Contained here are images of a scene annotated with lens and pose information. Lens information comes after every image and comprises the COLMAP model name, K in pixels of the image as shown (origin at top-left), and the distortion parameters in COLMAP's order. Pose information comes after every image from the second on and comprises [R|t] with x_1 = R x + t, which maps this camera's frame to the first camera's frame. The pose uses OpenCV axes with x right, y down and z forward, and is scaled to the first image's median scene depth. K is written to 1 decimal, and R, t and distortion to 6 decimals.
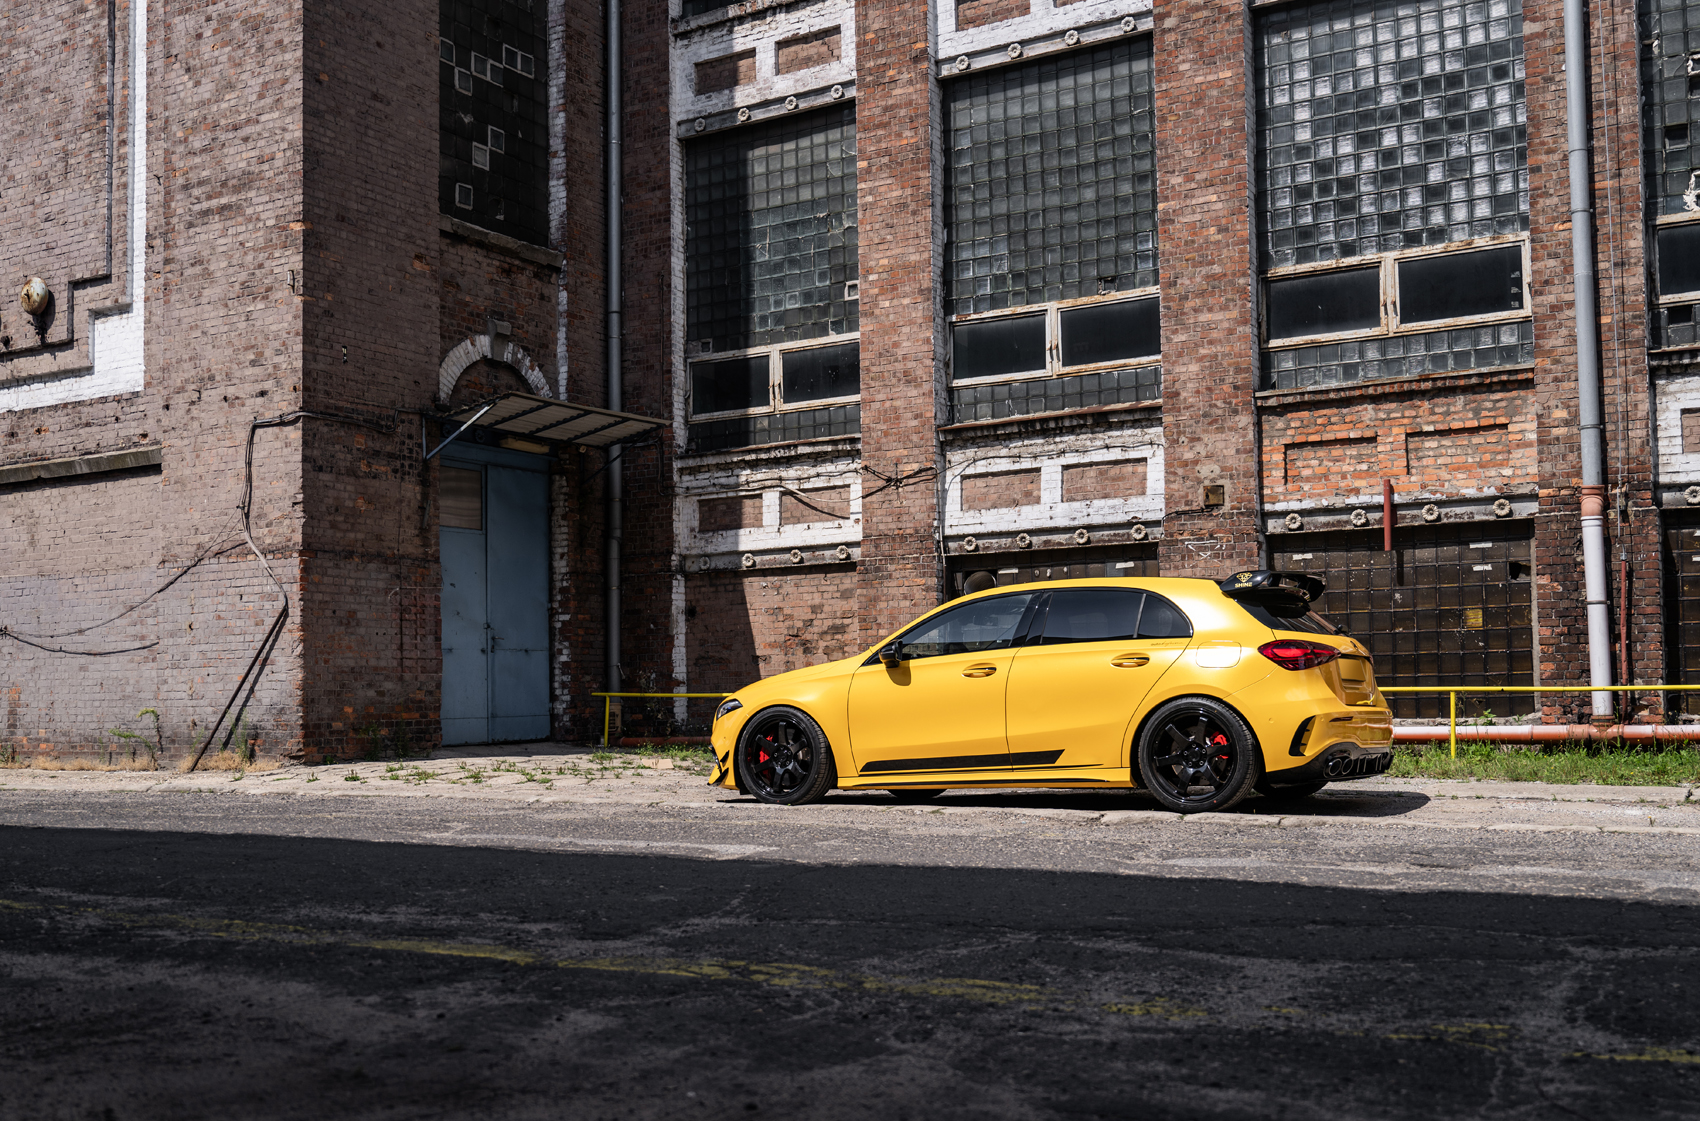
lens RADIAL K [[1691.9, 0, 846.6], [0, 1691.9, 586.7], [0, 0, 1]] dist [0.003592, -0.000099]
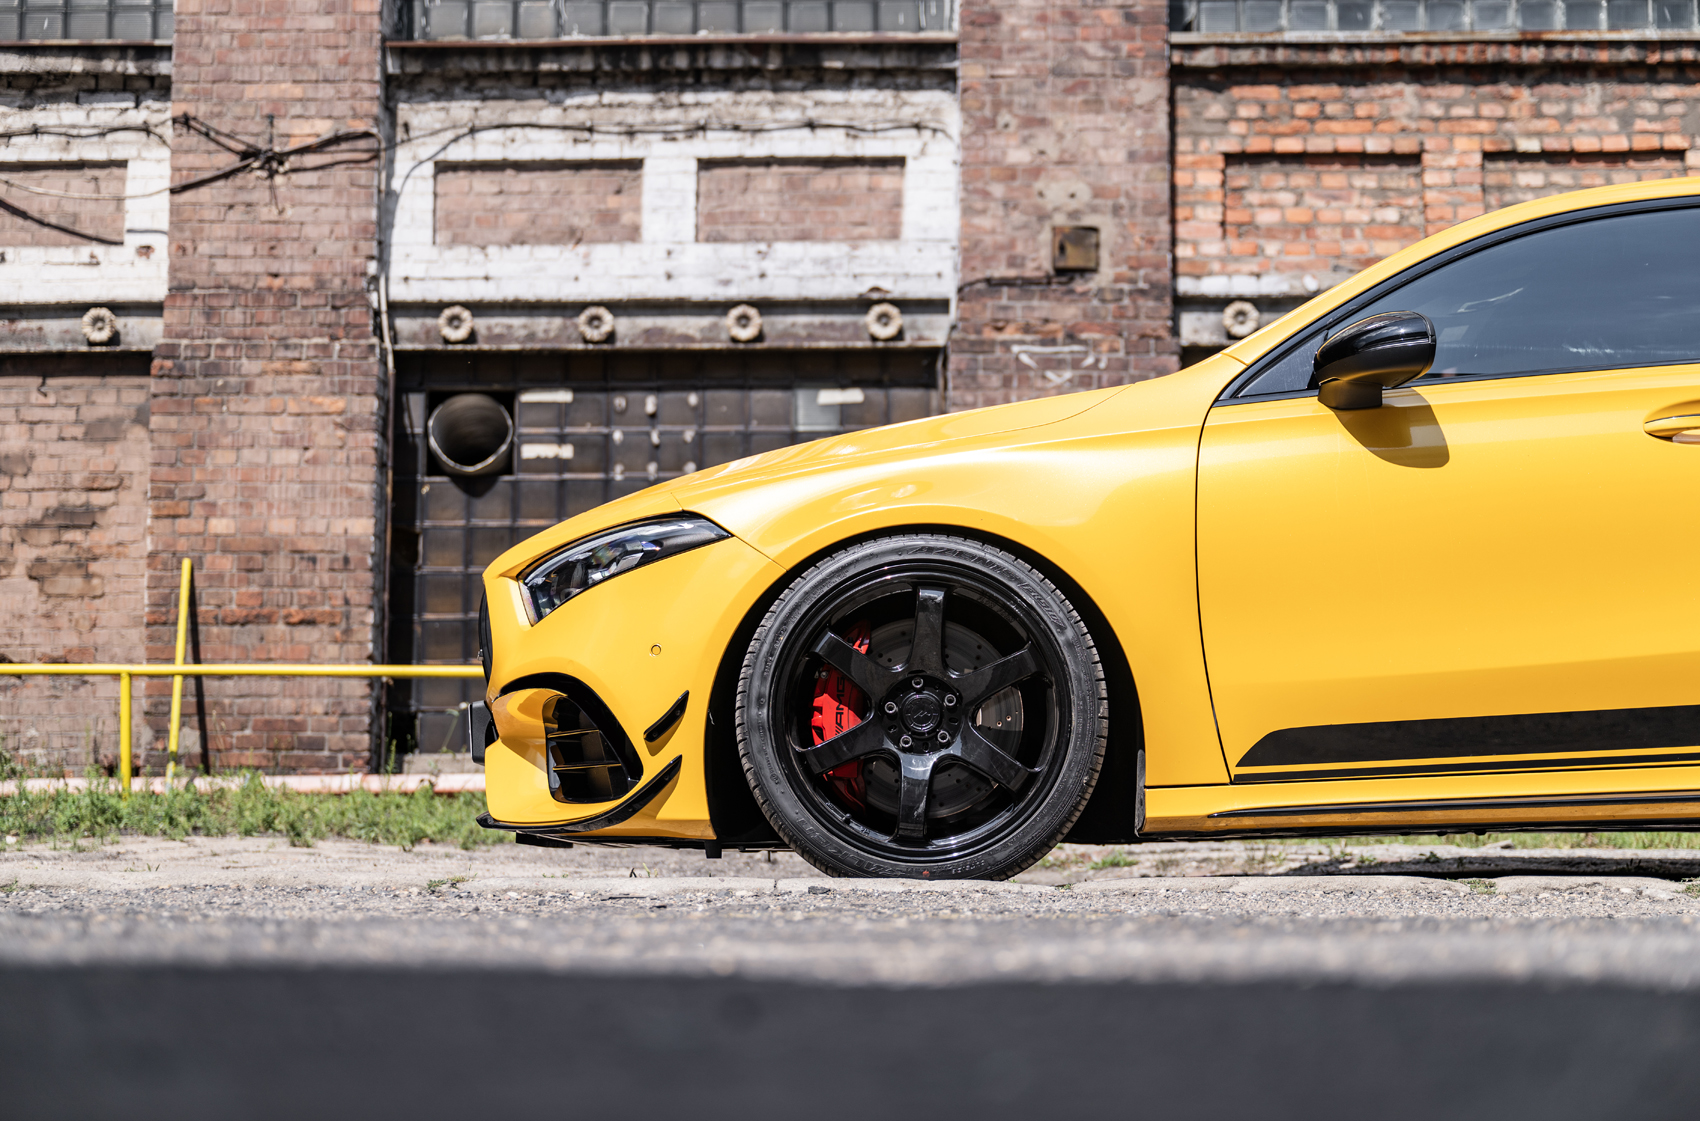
lens RADIAL K [[2660.7, 0, 850.0], [0, 2660.7, 560.5], [0, 0, 1]] dist [0.007133, -0.019616]
pose [[0.868198, 0.063176, 0.492179, -0.163689], [-0.045982, 0.997837, -0.046971, 0.059690], [-0.494082, 0.018148, 0.869226, 0.389508]]
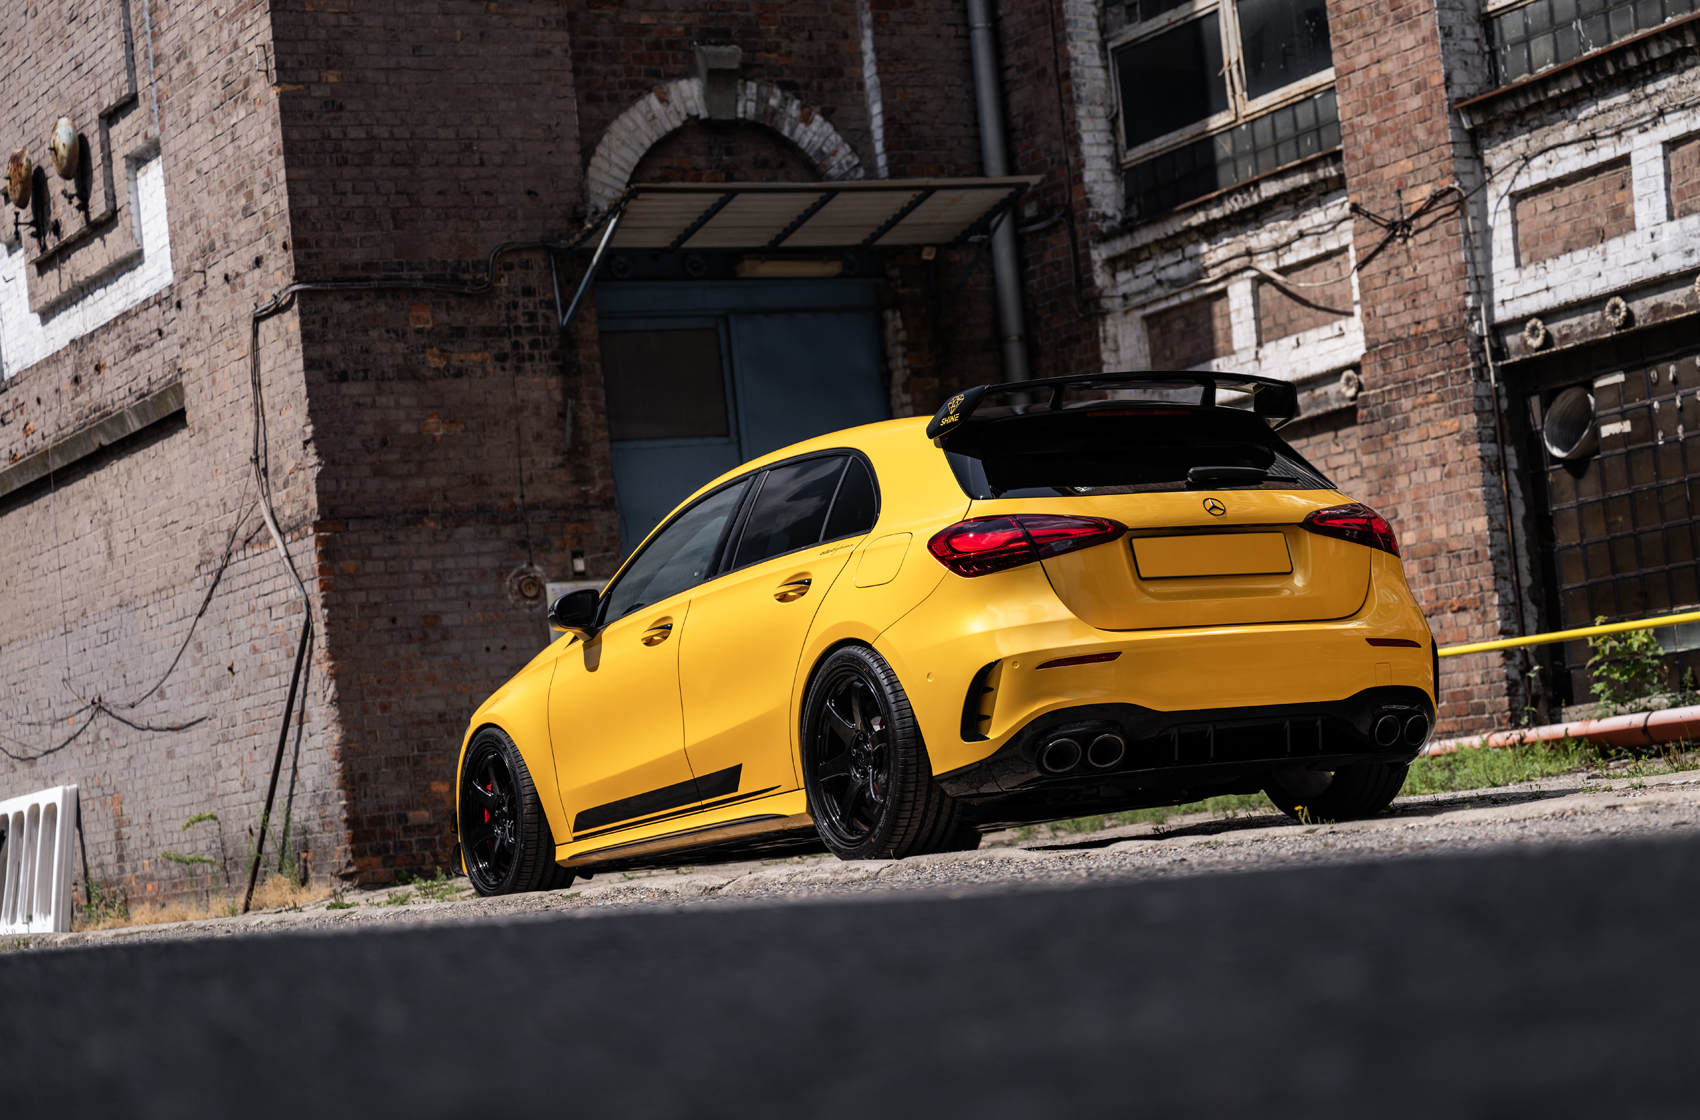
lens RADIAL K [[3626.0, 0, 850.0], [0, 3626.0, 560.0], [0, 0, 1]] dist [0.016417, -0.027330]
pose [[0.858052, -0.114157, -0.500714, 0.418918], [0.123126, 0.992274, -0.015231, 0.030277], [0.498585, -0.048582, 0.865479, 0.012573]]
